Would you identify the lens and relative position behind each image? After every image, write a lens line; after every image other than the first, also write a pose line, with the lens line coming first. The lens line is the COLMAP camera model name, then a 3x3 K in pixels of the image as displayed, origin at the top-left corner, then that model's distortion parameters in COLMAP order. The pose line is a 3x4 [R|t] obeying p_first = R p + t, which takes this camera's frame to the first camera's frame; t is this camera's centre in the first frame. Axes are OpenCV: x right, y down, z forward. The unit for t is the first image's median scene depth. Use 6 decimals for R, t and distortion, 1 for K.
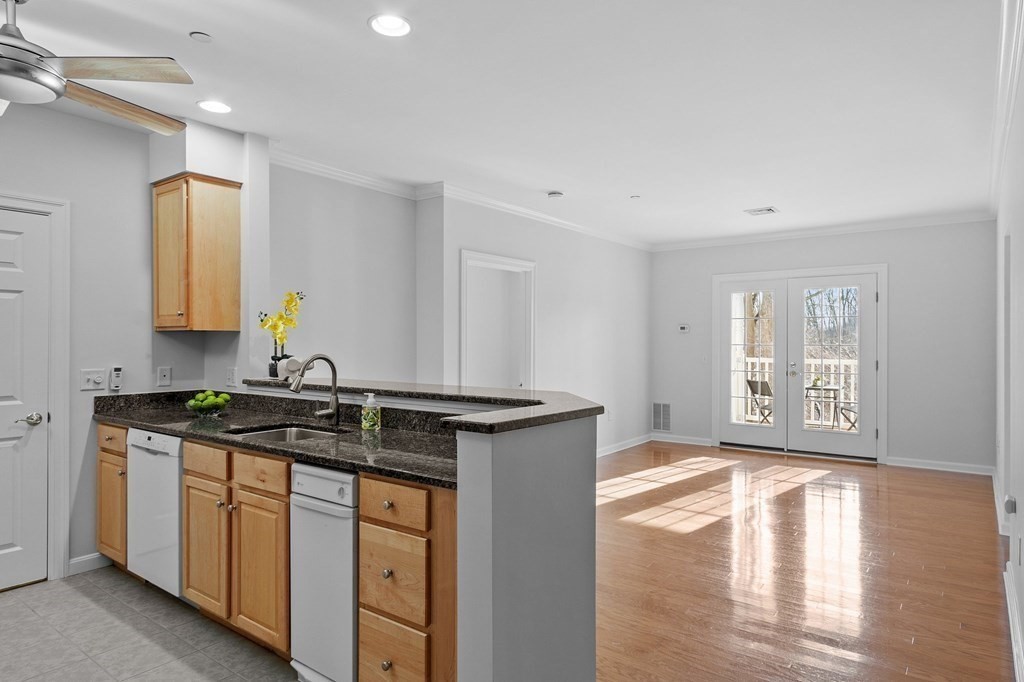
lens RADIAL K [[606.5, 0, 516.6], [0, 606.5, 342.9], [0, 0, 1]] dist [0.001462, 0.002453]
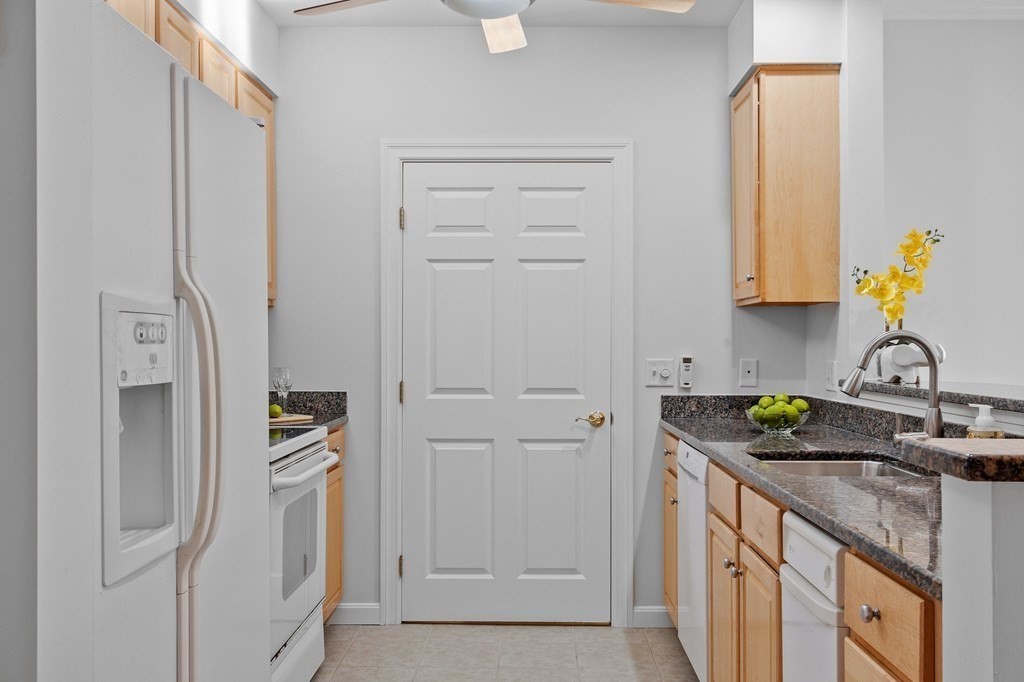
lens RADIAL K [[941.1, 0, 527.4], [0, 941.1, 337.5], [0, 0, 1]] dist [0.007493, 0.000000]
pose [[0.590957, -0.007081, -0.806672, 0.134958], [-0.000806, 0.999956, -0.009368, 0.026709], [0.806703, 0.006186, 0.590925, 0.174081]]
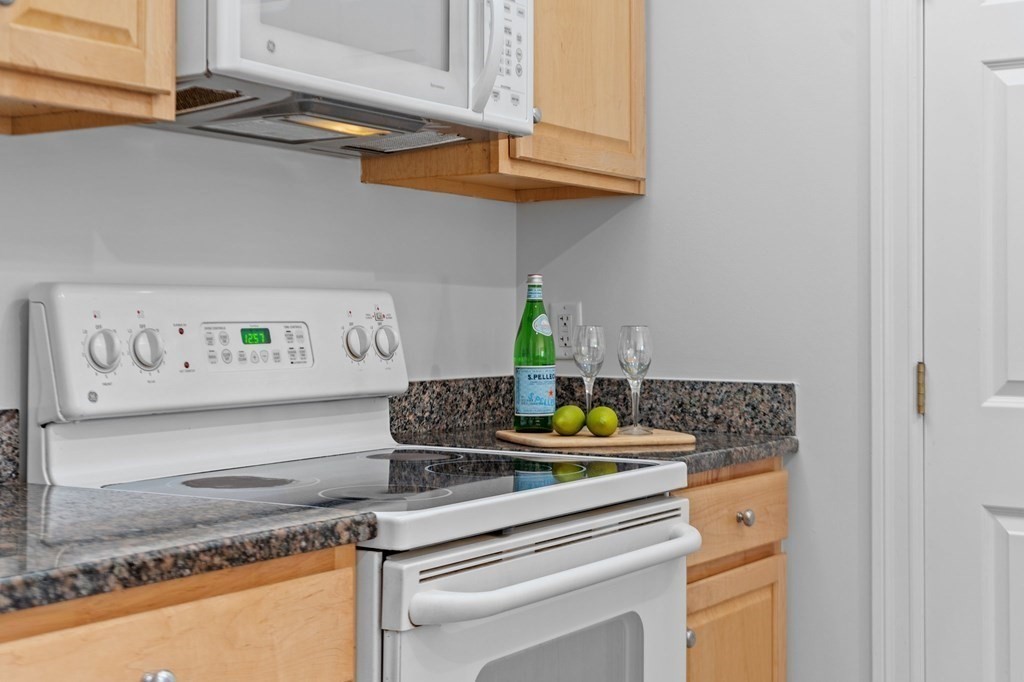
lens RADIAL K [[1481.2, 0, 527.2], [0, 1481.2, 302.9], [0, 0, 1]] dist [0.059687, 0.000000]
pose [[0.073740, -0.011917, -0.997206, -0.135418], [-0.004243, 0.999916, -0.012263, 0.048529], [0.997268, 0.005136, 0.073683, 0.462611]]
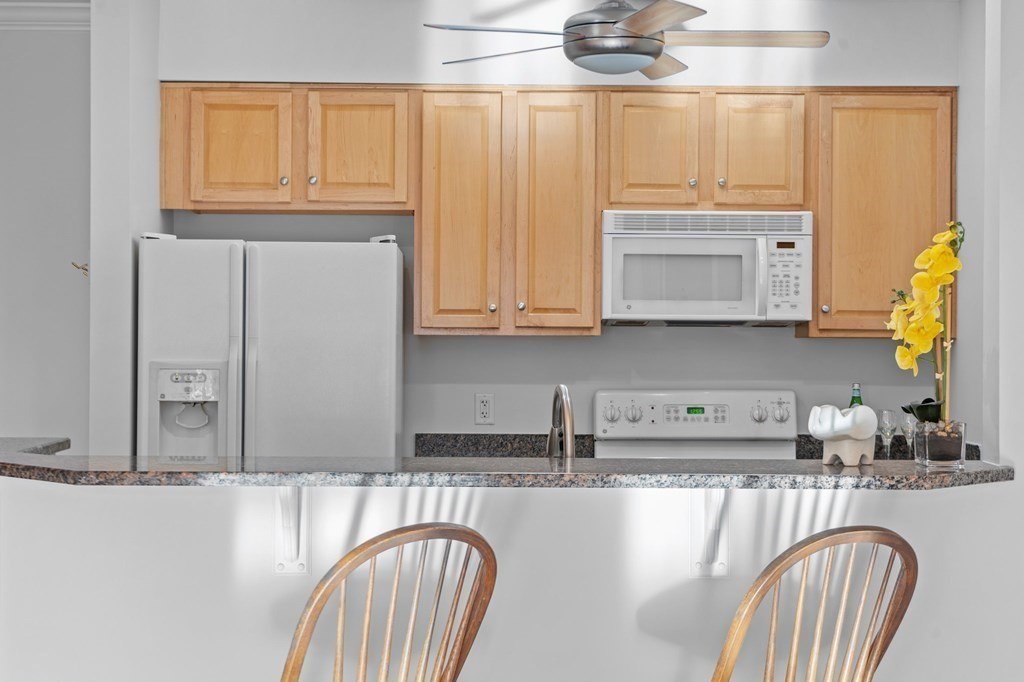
lens RADIAL K [[1862.8, 0, 520.7], [0, 1862.8, 342.2], [0, 0, 1]] dist [0.121120, 0.000000]
pose [[-0.788356, -0.005188, -0.615198, 0.526752], [-0.008921, 0.999956, 0.003000, -0.017158], [0.615155, 0.007853, -0.788367, 1.759067]]
